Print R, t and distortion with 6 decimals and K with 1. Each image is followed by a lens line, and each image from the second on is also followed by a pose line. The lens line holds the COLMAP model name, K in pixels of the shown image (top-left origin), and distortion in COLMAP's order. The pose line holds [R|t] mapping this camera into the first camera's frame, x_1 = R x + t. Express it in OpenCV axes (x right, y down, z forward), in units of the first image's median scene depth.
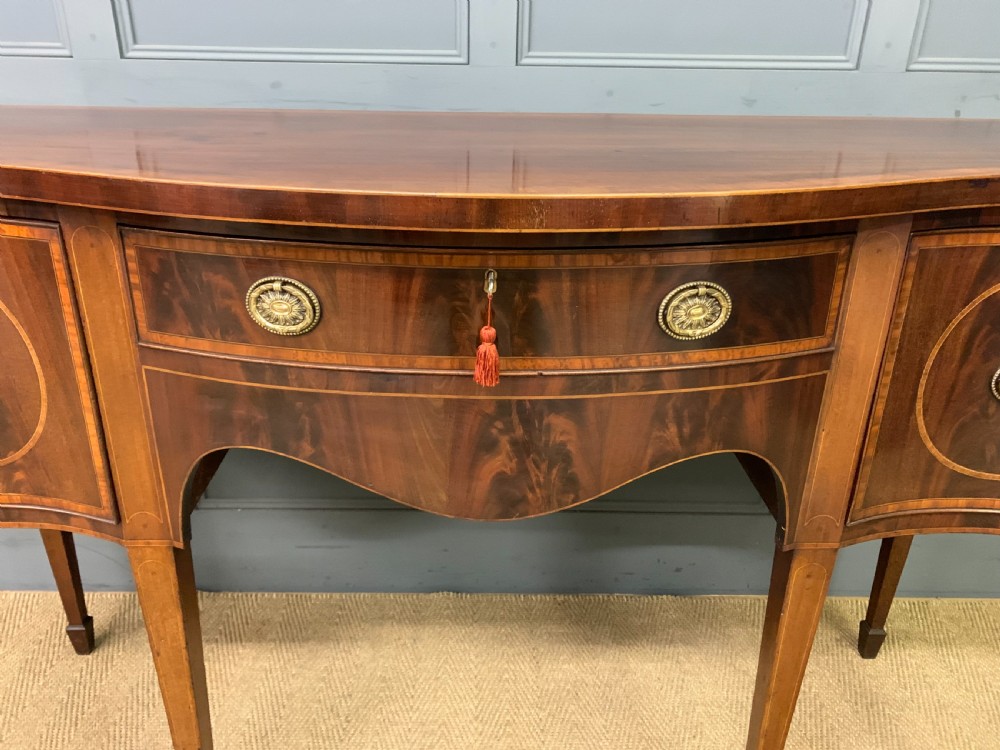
lens RADIAL K [[774.5, 0, 484.1], [0, 774.5, 374.3], [0, 0, 1]] dist [-0.002272, 0.008983]
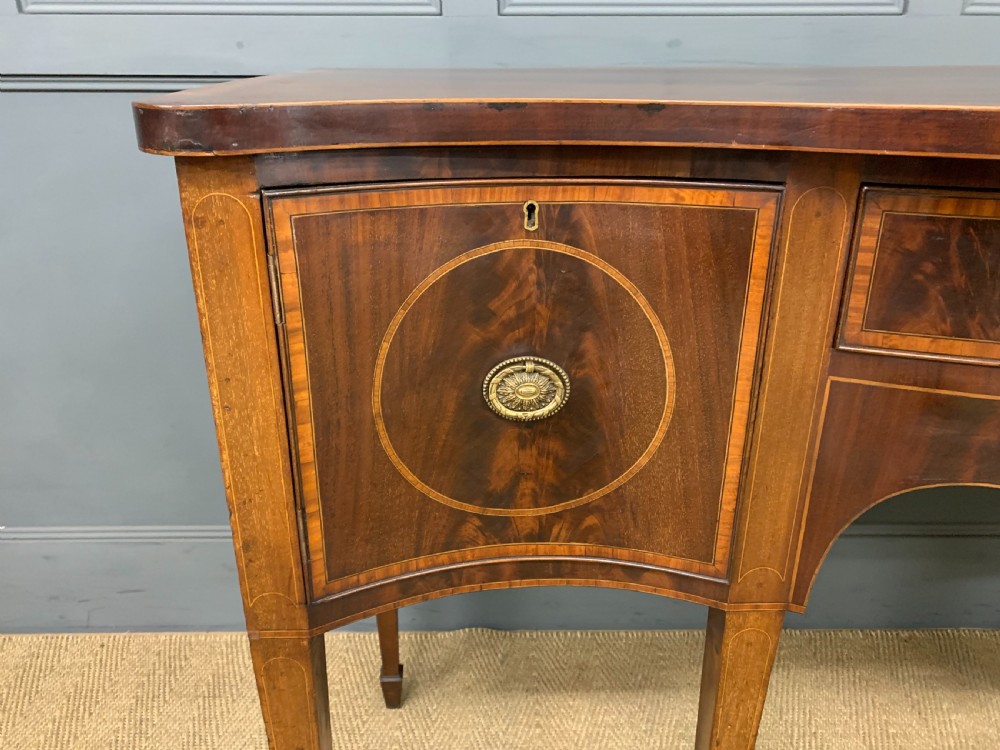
lens RADIAL K [[767.0, 0, 500.0], [0, 767.0, 375.0], [0, 0, 1]] dist [0.049194, -0.049958]
pose [[0.999863, -0.015234, -0.006469, -0.782832], [0.015193, 0.999864, -0.006430, -0.013836], [0.006566, 0.006331, 0.999958, 0.257658]]
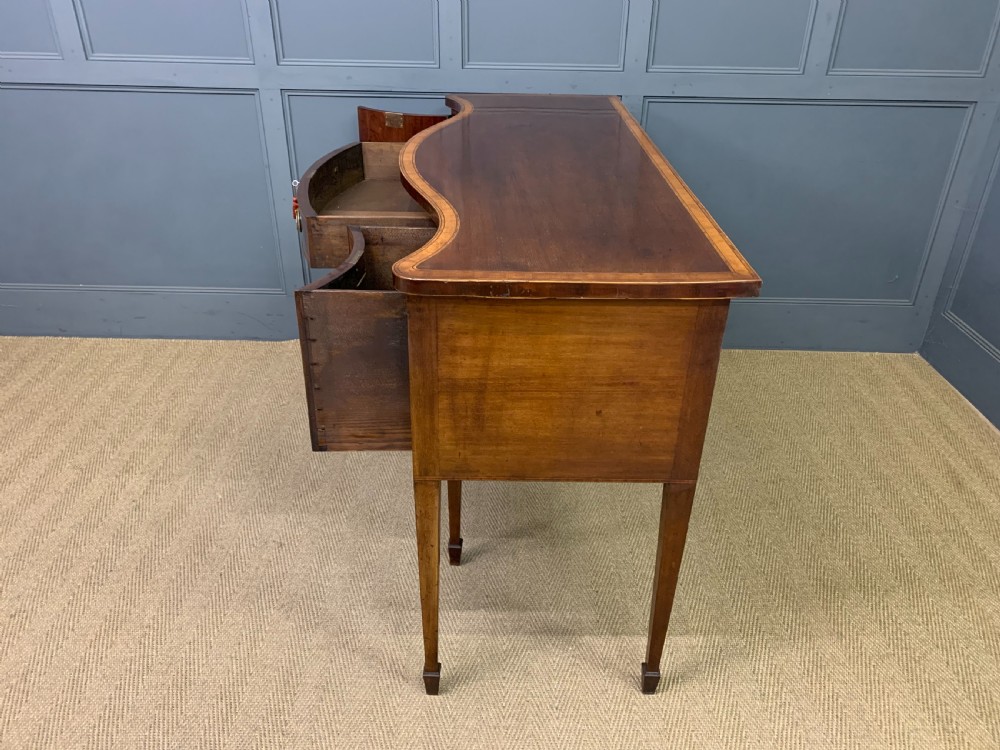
lens RADIAL K [[769.4, 0, 500.1], [0, 769.4, 378.0], [0, 0, 1]] dist [0.004778, 0.007475]
pose [[0.999900, 0.008228, -0.011527, 0.298767], [-0.006930, 0.994078, 0.108445, 0.363451], [0.012351, -0.108355, 0.994036, -2.017671]]
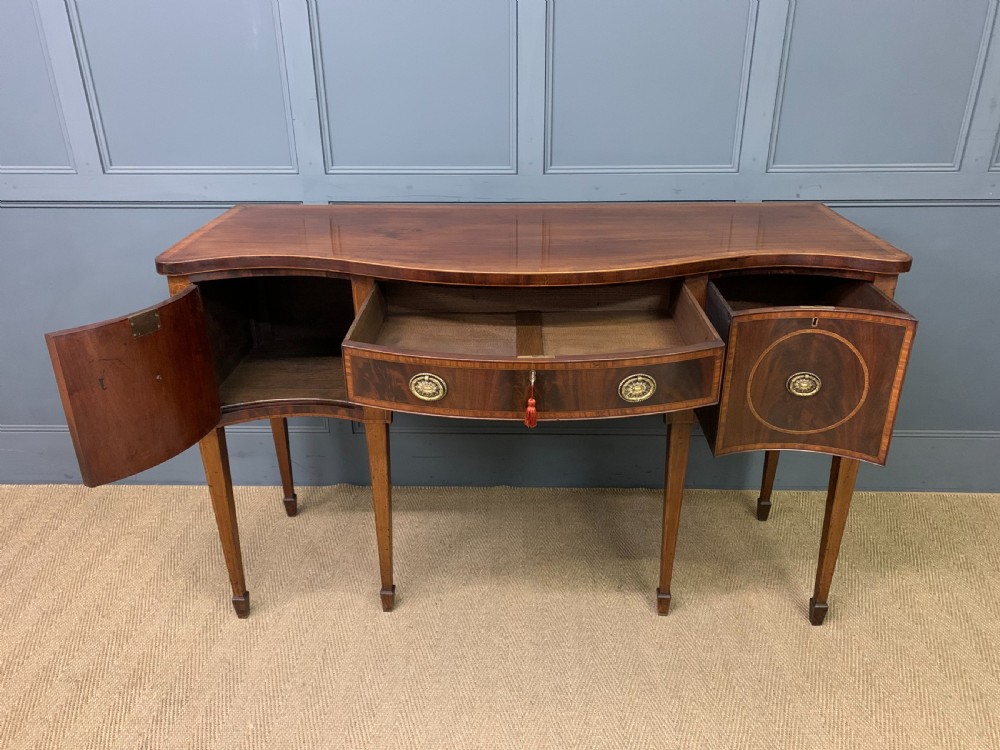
lens RADIAL K [[767.1, 0, 496.0], [0, 767.1, 385.4], [0, 0, 1]] dist [0.014470, -0.005725]
pose [[0.999107, -0.006107, -0.041817, 0.003600], [0.007149, 0.999666, 0.024827, 0.072537], [0.041651, -0.025104, 0.998817, -1.325035]]
